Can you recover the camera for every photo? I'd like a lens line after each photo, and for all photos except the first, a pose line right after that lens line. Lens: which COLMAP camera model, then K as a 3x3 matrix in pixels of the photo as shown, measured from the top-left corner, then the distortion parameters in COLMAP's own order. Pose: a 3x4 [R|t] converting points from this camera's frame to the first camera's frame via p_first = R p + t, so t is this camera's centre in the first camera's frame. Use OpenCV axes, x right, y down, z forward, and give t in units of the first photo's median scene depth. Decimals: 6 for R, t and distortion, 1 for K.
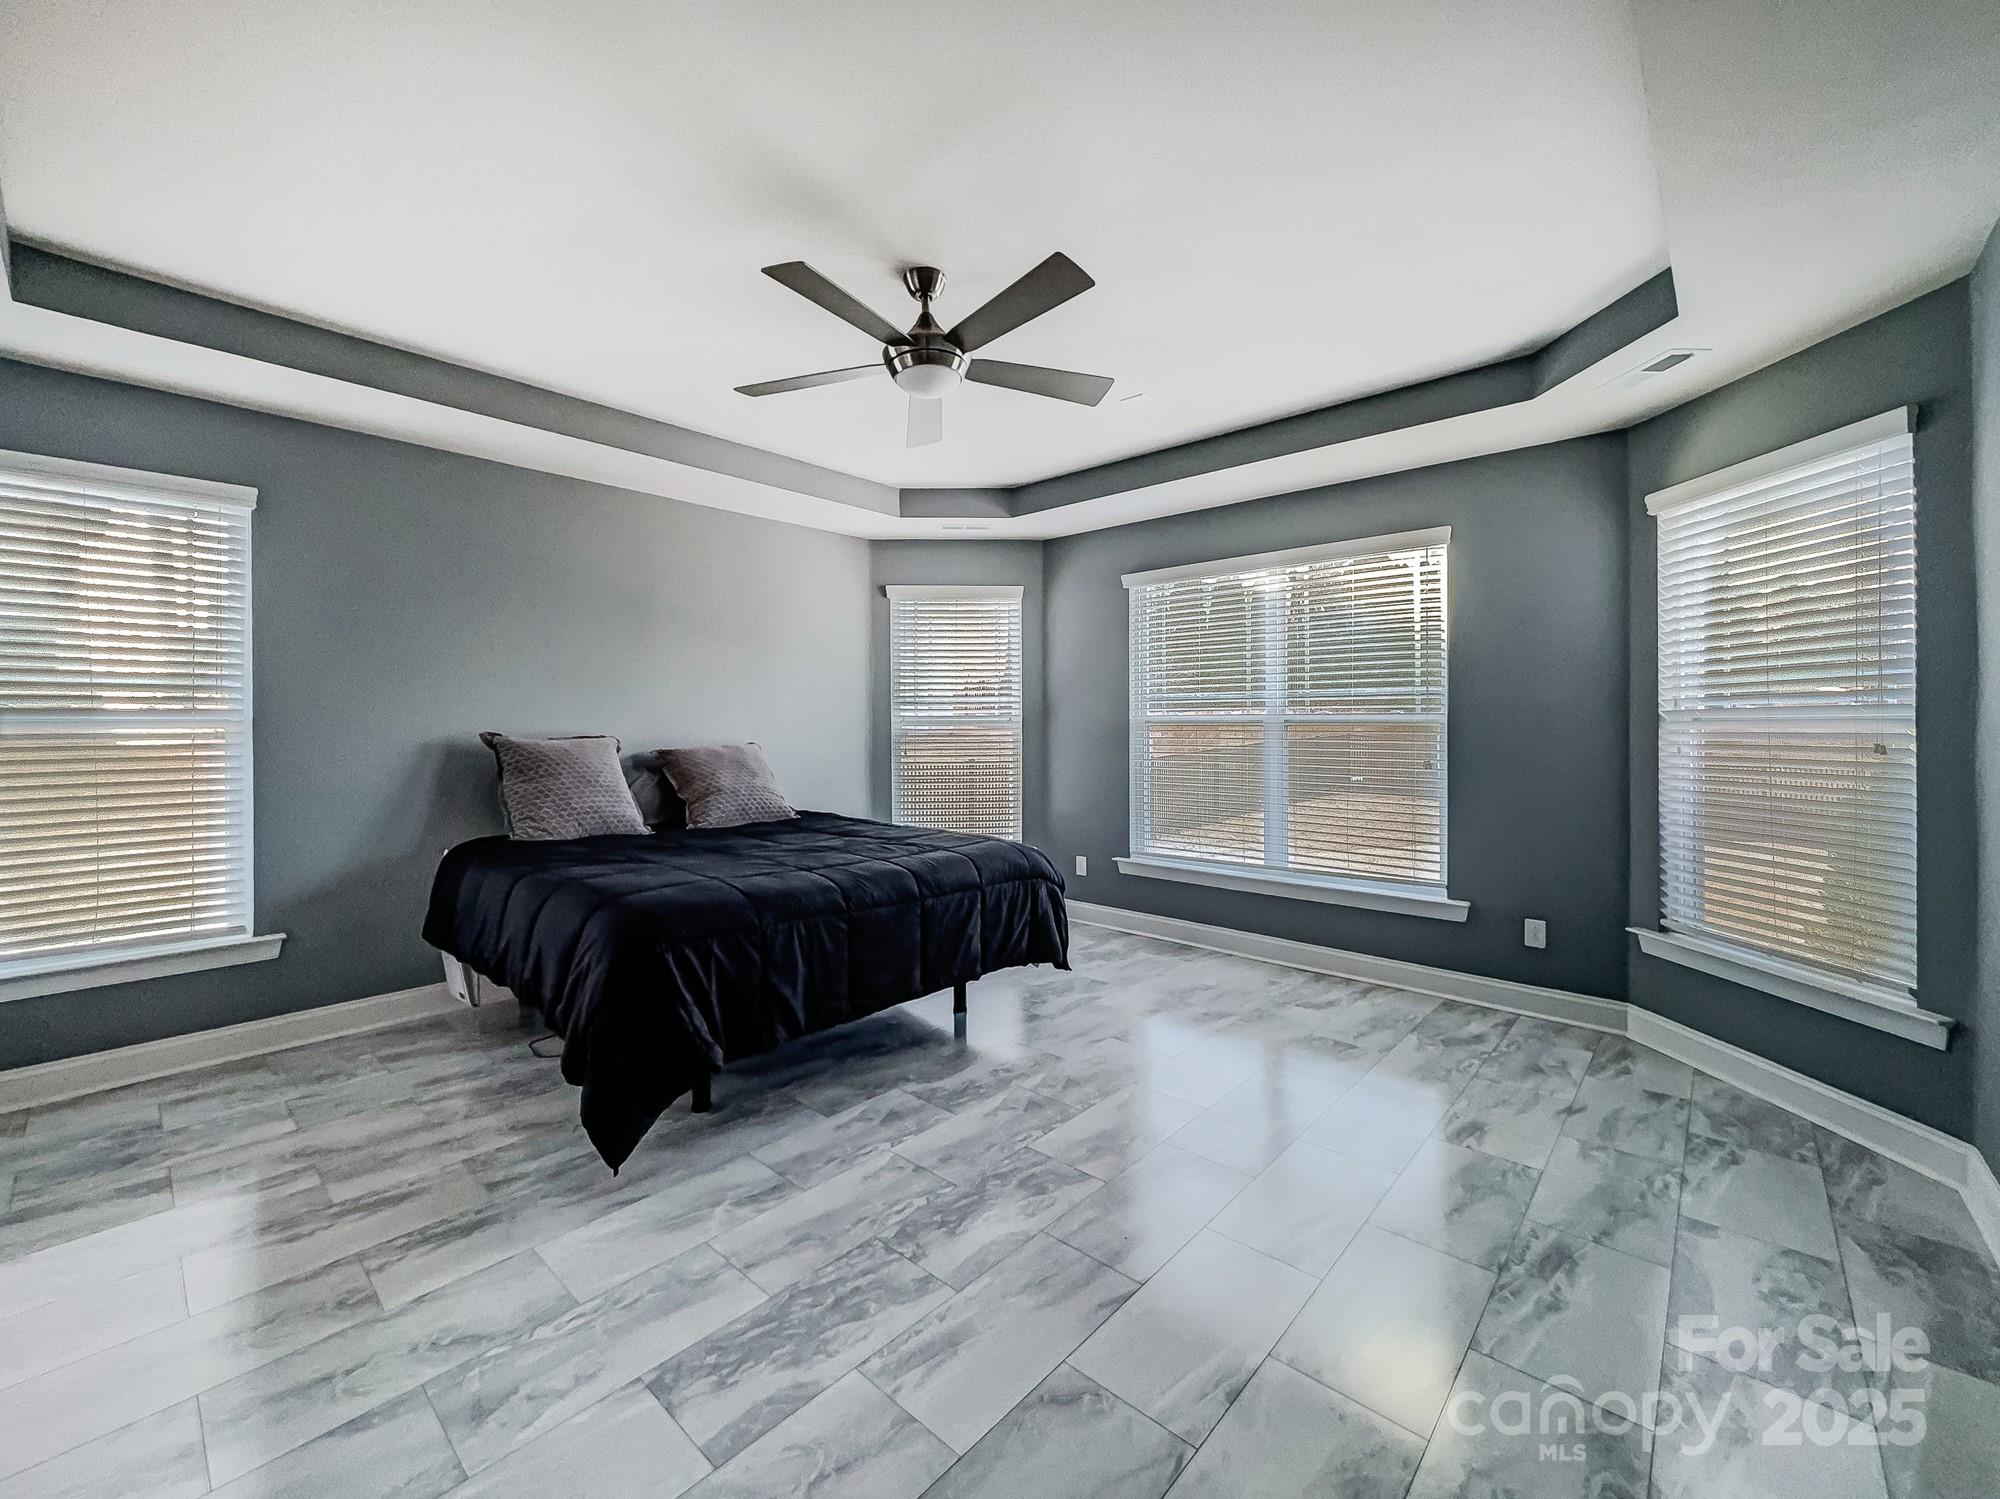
lens RADIAL K [[814.7, 0, 997.2], [0, 814.7, 734.2], [0, 0, 1]] dist [-0.000930, 0.000407]
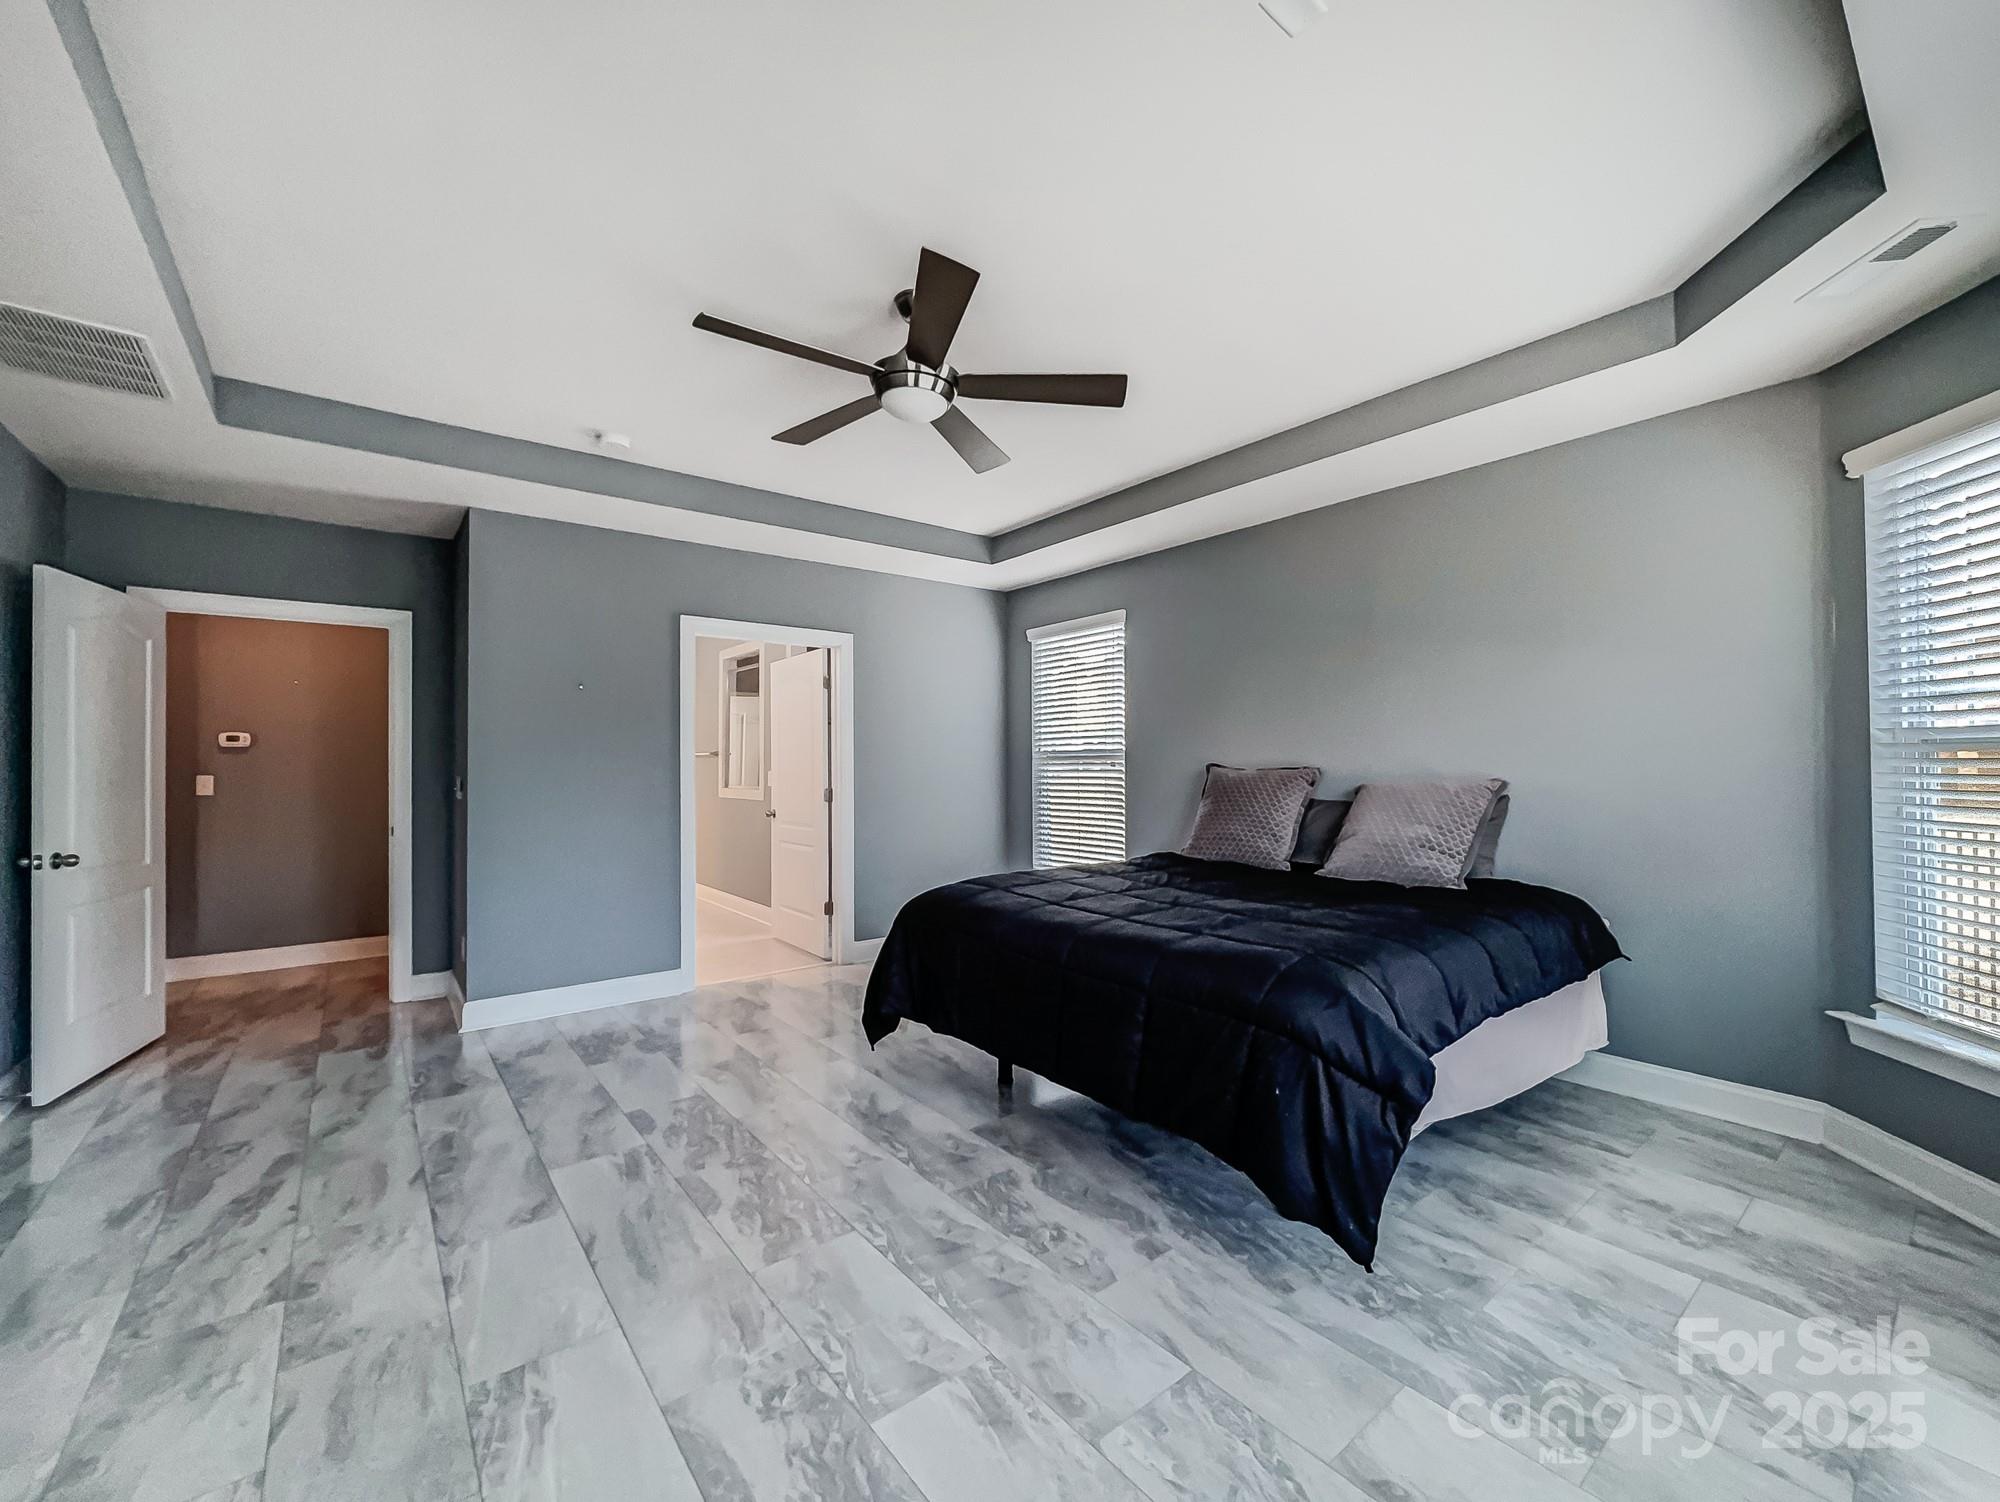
lens RADIAL K [[808.0, 0, 997.1], [0, 808.0, 758.8], [0, 0, 1]] dist [-0.000749, 0.000006]
pose [[-0.166199, -0.003511, -0.986086, 0.797741], [-0.001619, 0.999993, -0.003288, -0.007584], [0.986091, 0.001050, -0.166204, 1.171022]]
